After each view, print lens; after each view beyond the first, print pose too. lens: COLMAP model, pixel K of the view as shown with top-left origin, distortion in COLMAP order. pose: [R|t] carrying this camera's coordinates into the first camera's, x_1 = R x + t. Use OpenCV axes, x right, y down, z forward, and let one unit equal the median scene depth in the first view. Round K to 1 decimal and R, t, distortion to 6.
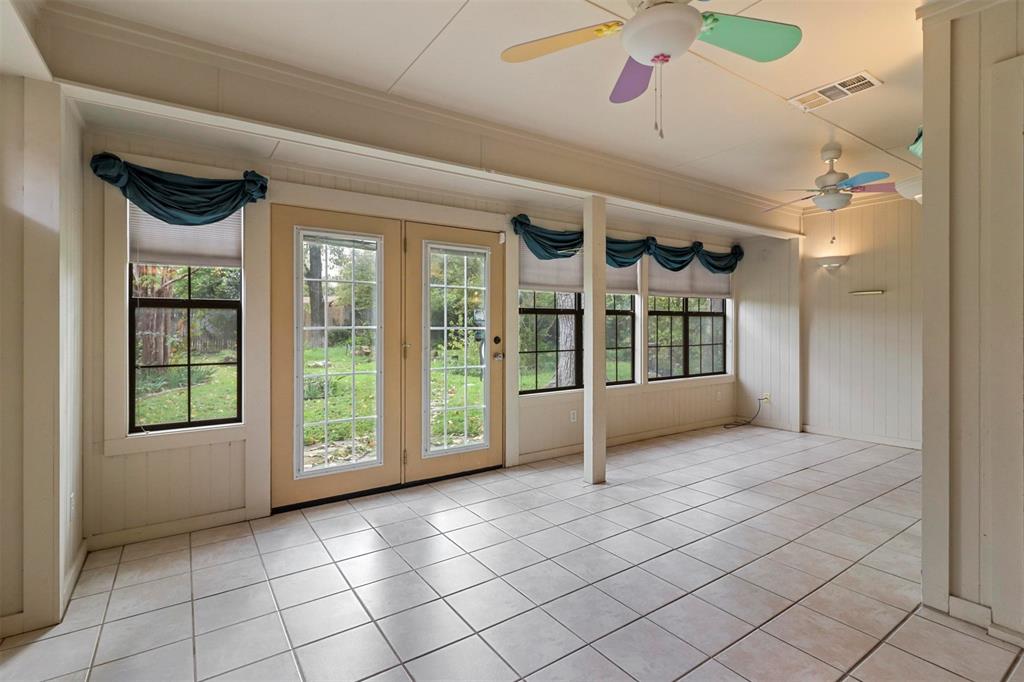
lens RADIAL K [[477.5, 0, 497.5], [0, 477.5, 328.9], [0, 0, 1]] dist [0.000978, 0.000143]
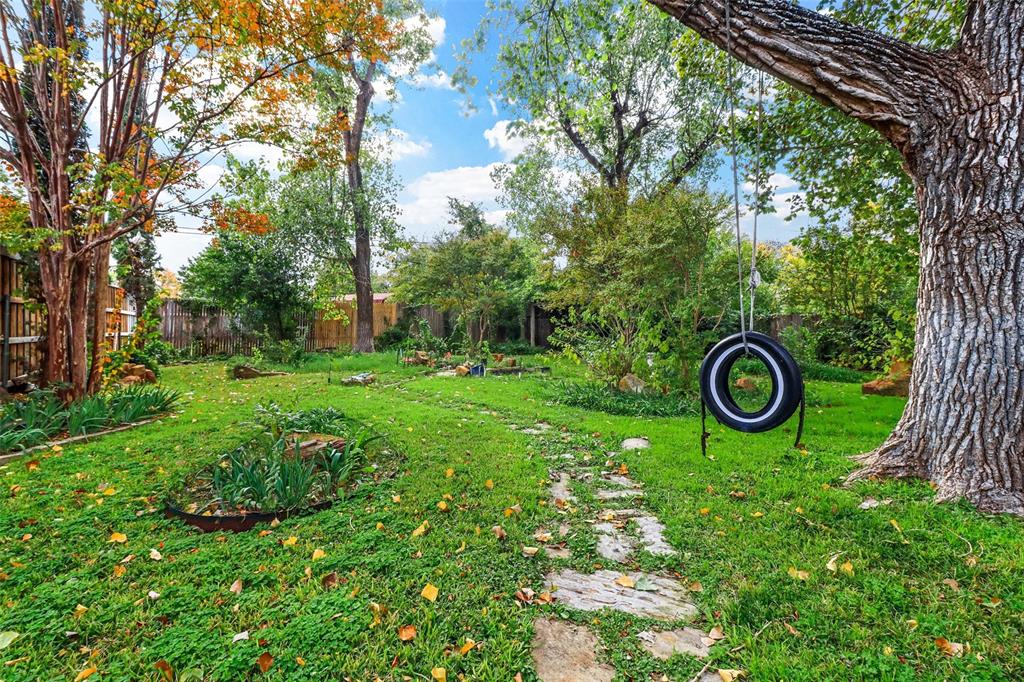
lens RADIAL K [[473.2, 0, 510.4], [0, 473.2, 330.0], [0, 0, 1]] dist [0.000779, 0.000051]
pose [[0.996811, 0.010508, -0.079102, -0.066257], [-0.010744, 0.999939, -0.002558, 0.001308], [0.079070, 0.003400, 0.996863, 0.224005]]
